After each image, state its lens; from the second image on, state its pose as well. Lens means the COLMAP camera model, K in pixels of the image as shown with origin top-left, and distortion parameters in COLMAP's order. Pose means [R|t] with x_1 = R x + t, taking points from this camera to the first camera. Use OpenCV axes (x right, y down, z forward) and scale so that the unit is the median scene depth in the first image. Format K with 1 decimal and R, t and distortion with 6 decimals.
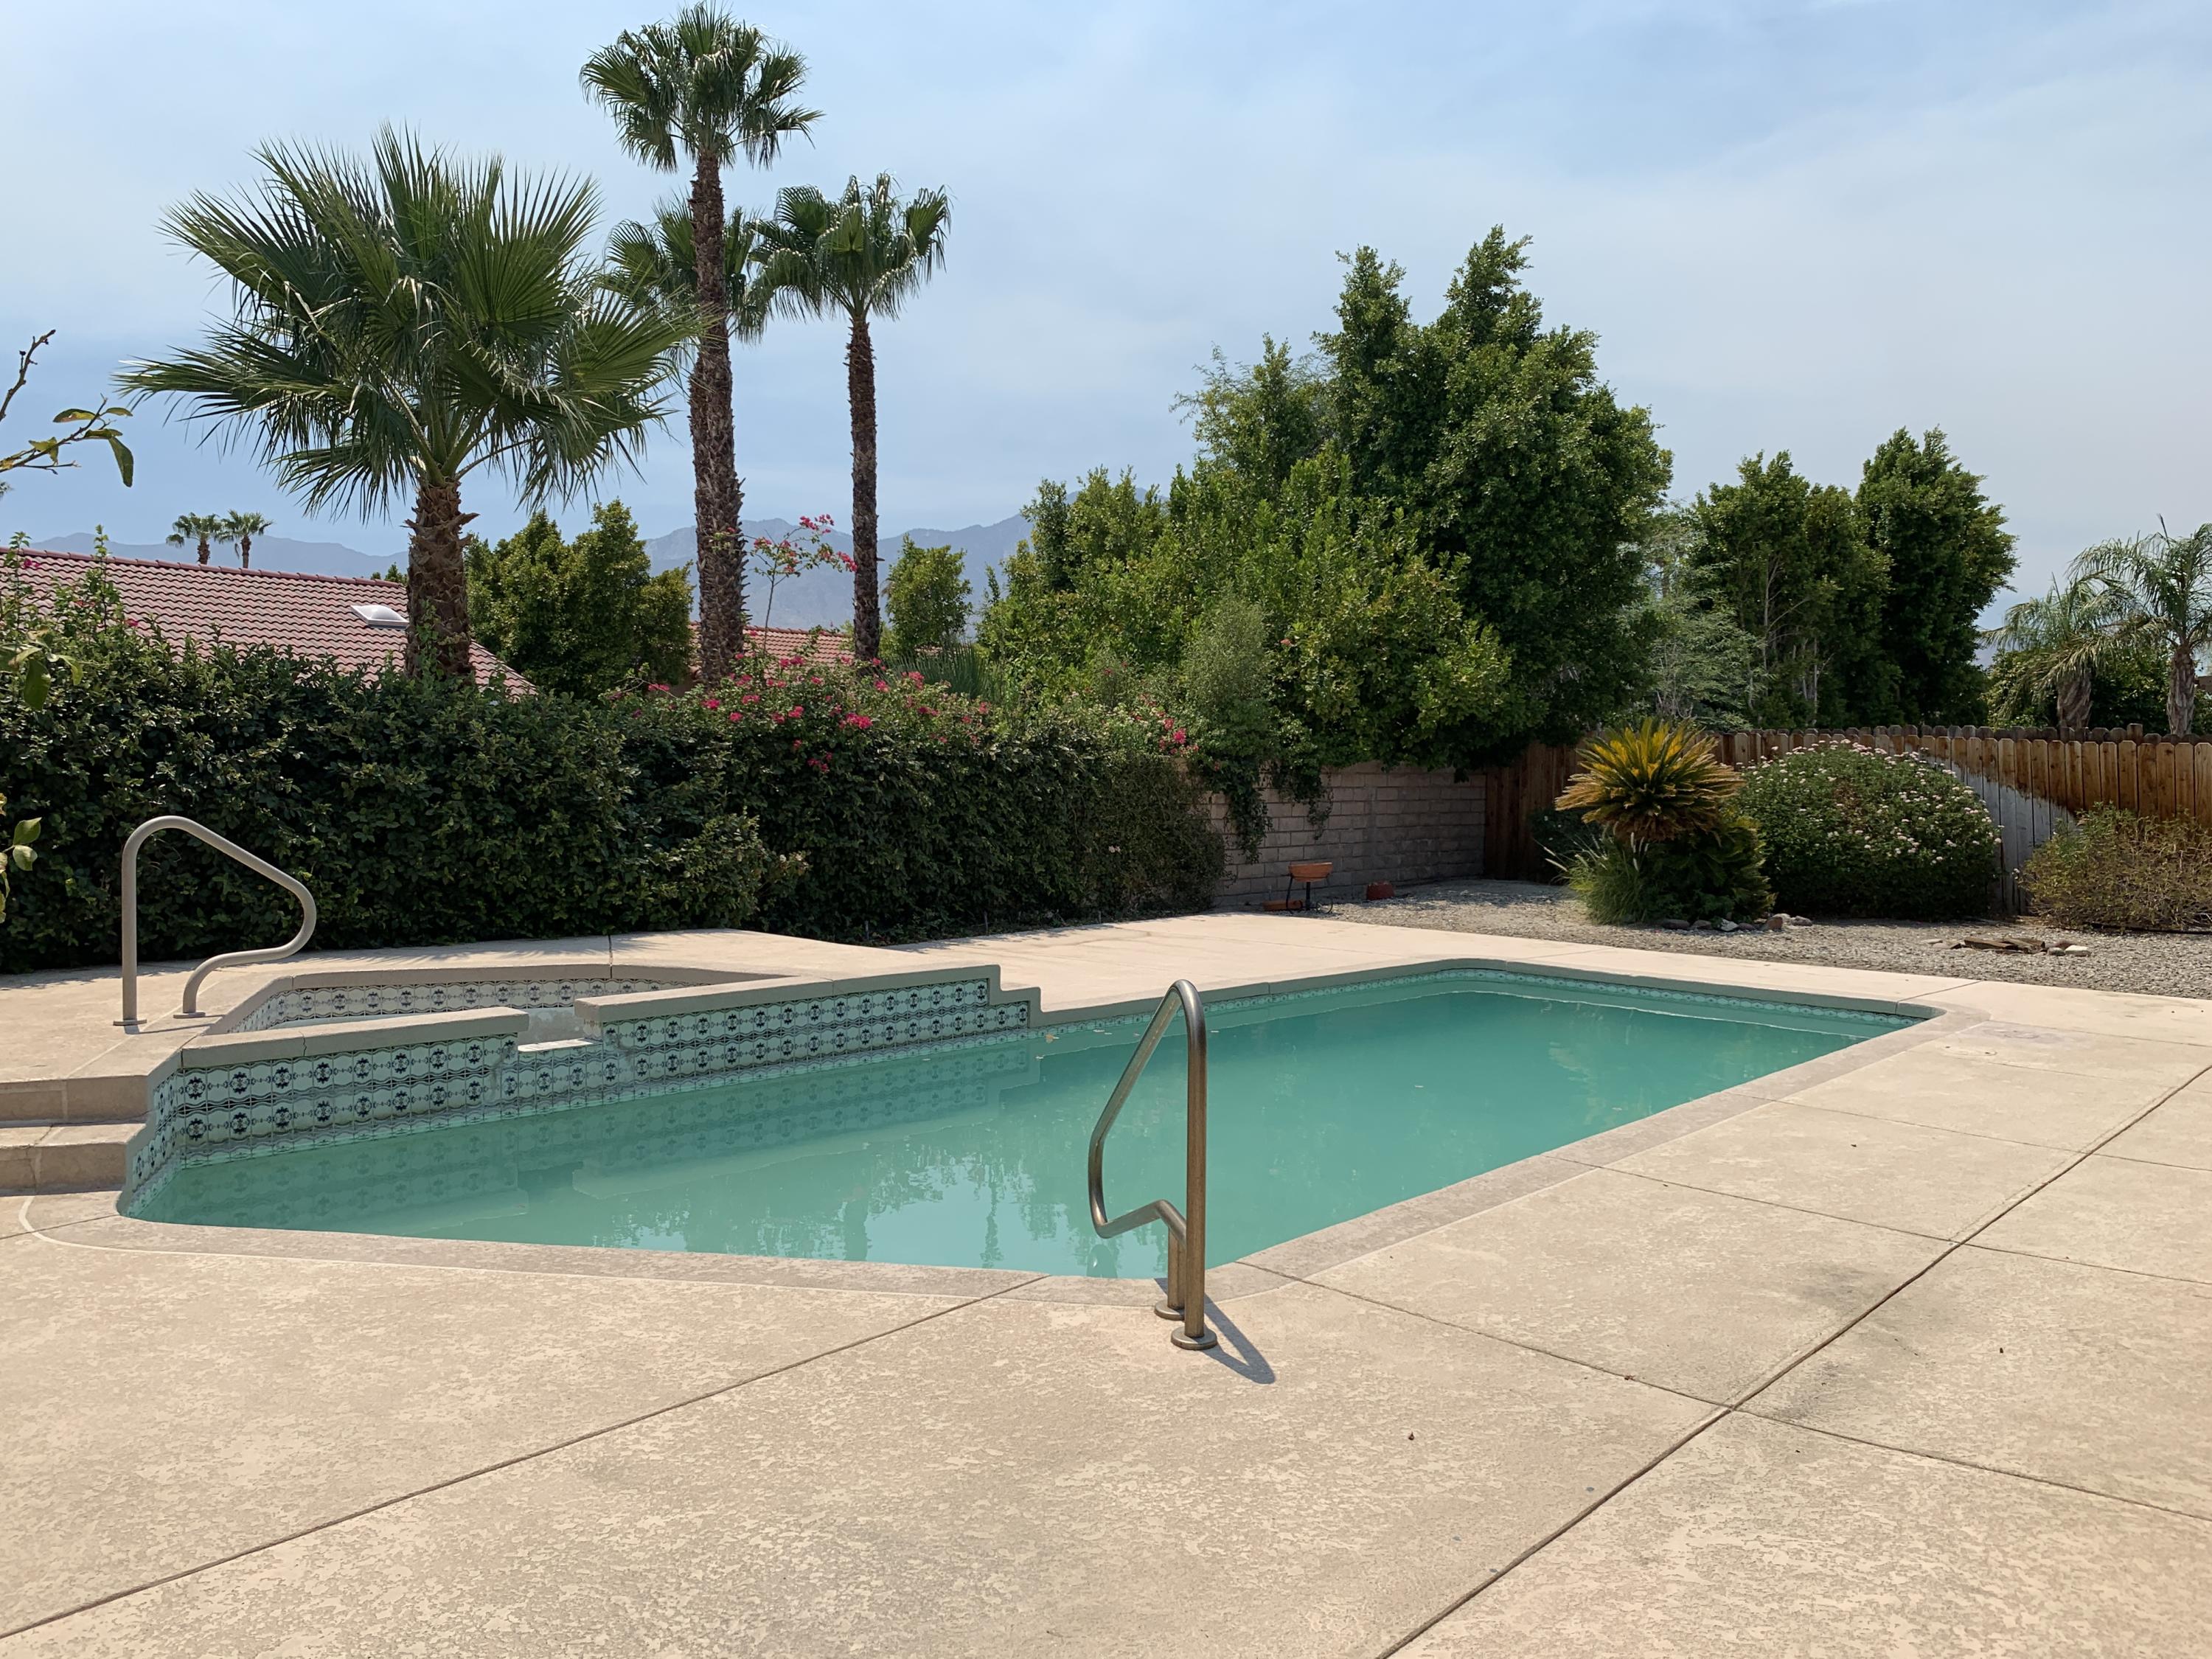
lens RADIAL K [[1666.6, 0, 1095.4], [0, 1666.6, 848.5], [0, 0, 1]] dist [0.026644, -0.031515]
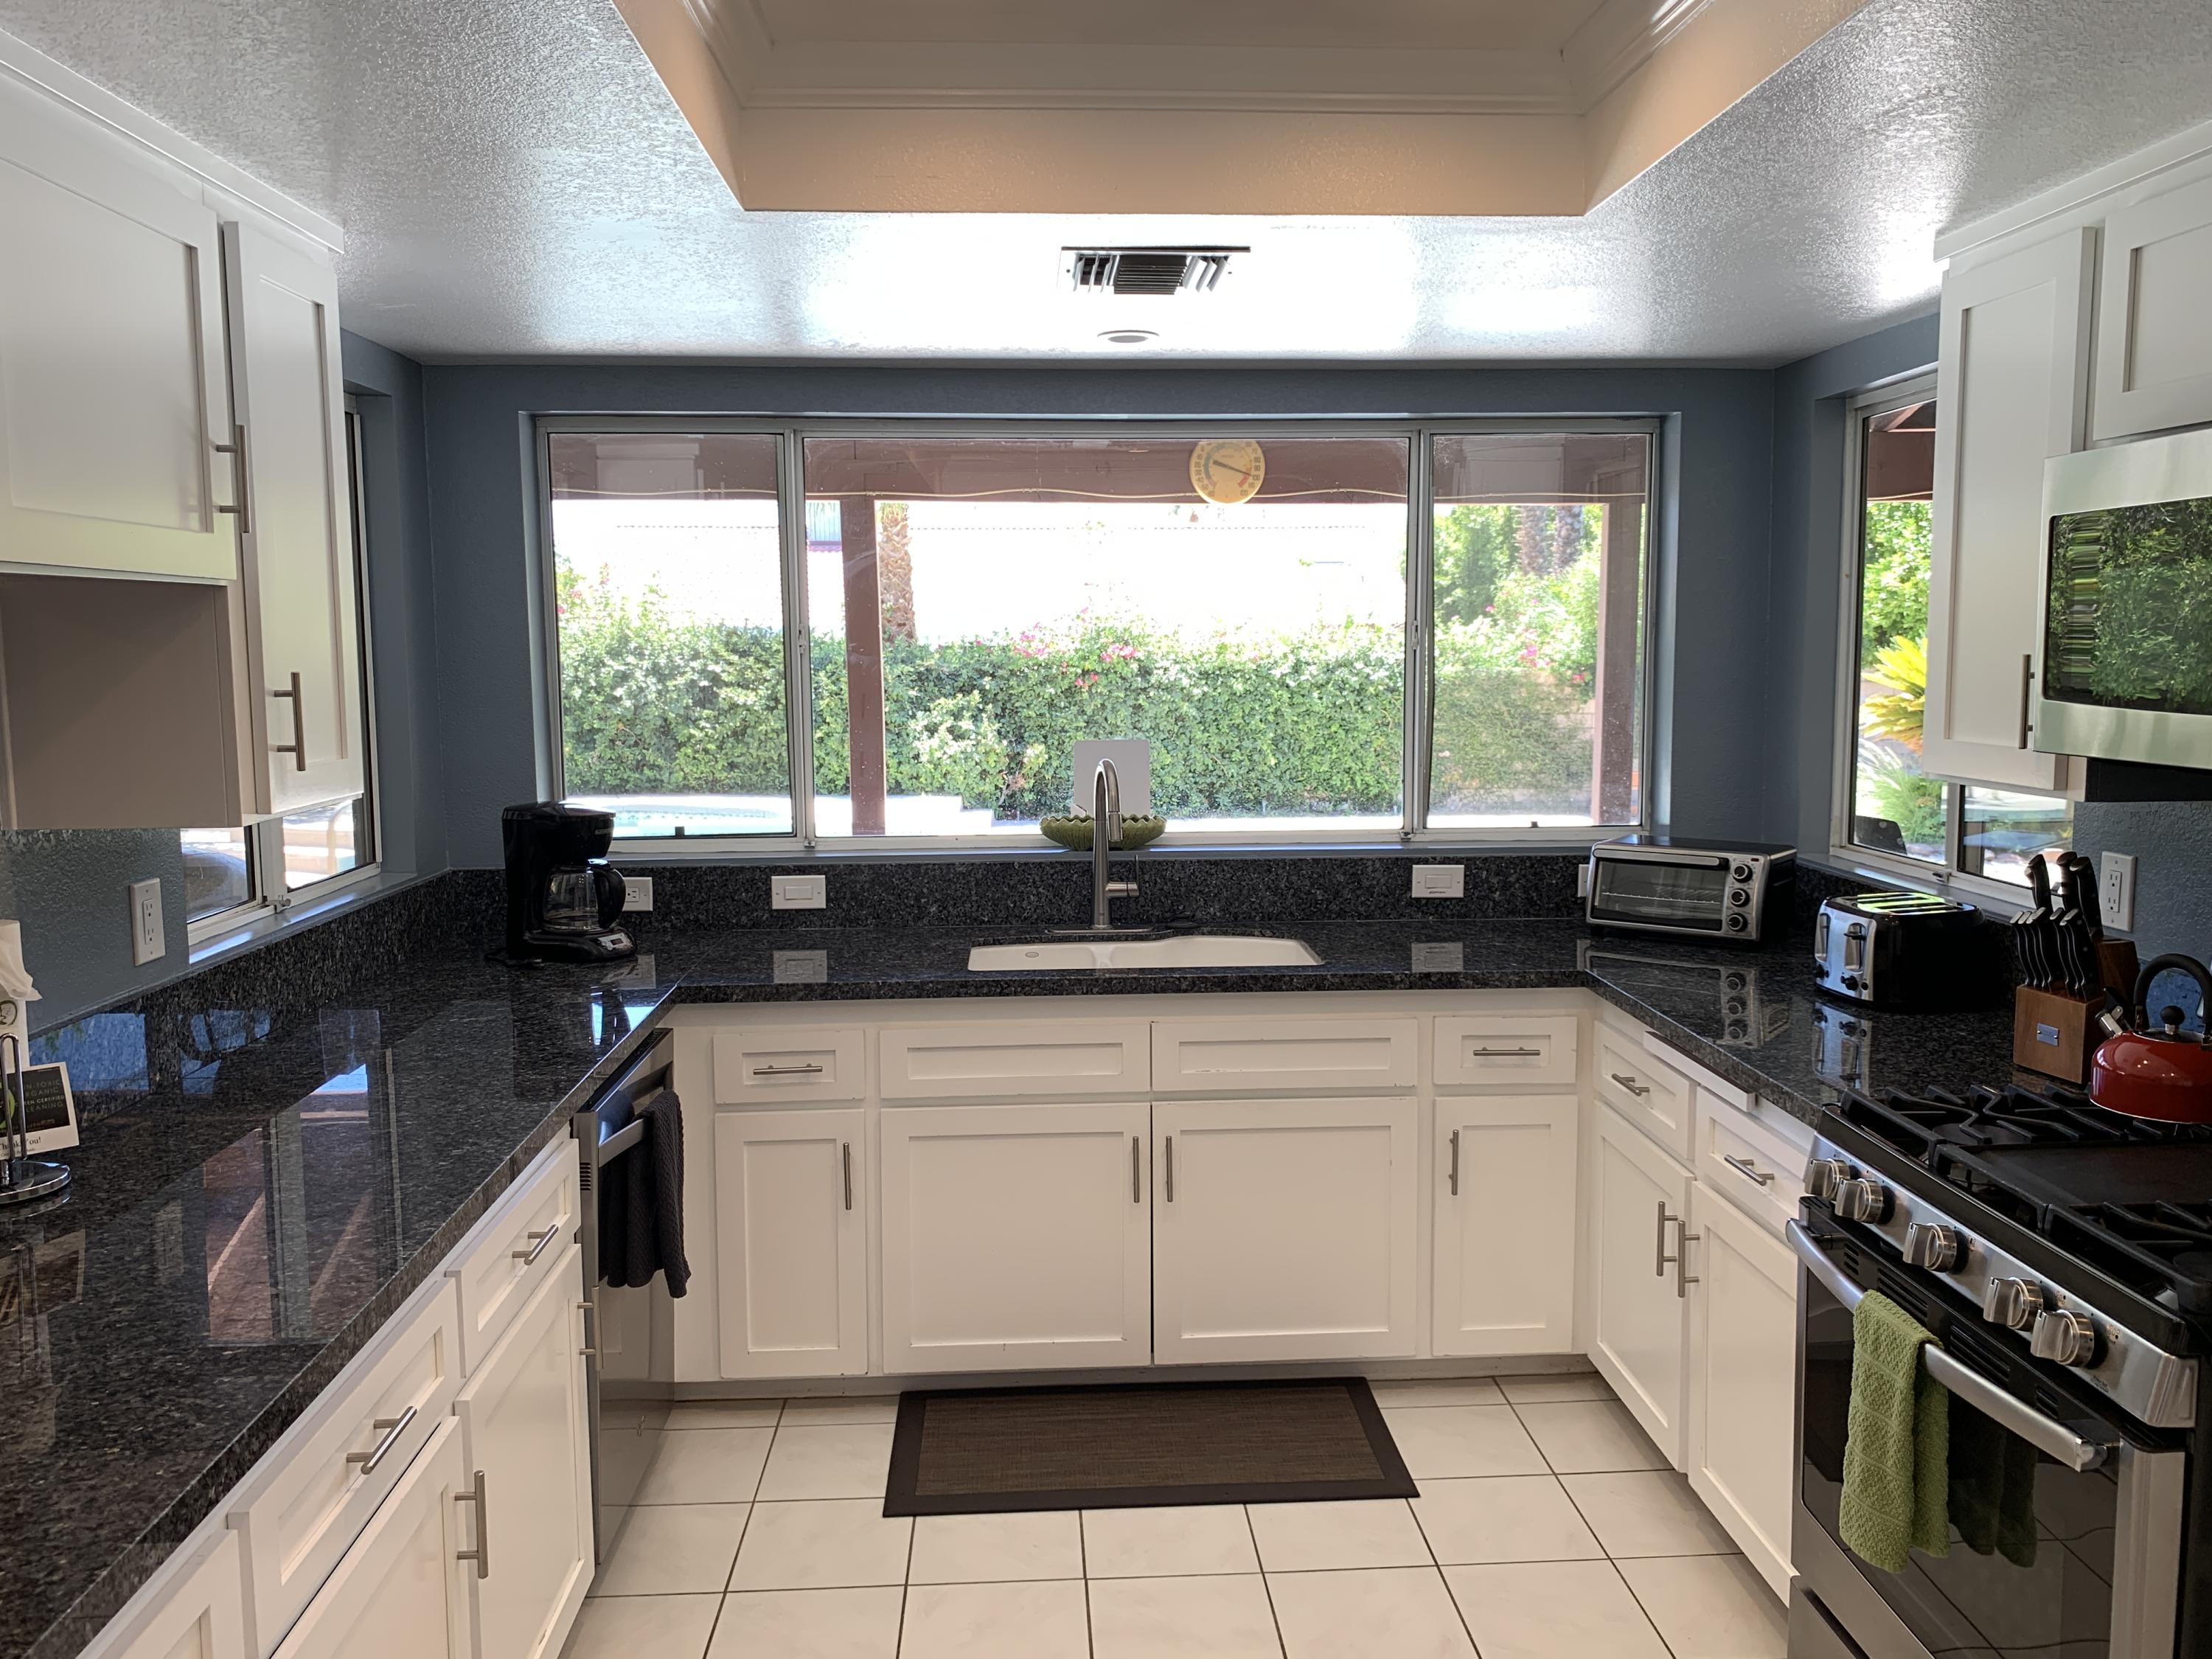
lens RADIAL K [[1666.6, 0, 1103.7], [0, 1666.6, 826.6], [0, 0, 1]] dist [0.026644, -0.031515]
pose [[0.712358, 0.055849, -0.699591, 0.606279], [-0.023481, 0.998167, 0.055775, -0.007570], [0.701424, -0.023305, 0.712363, 0.020814]]
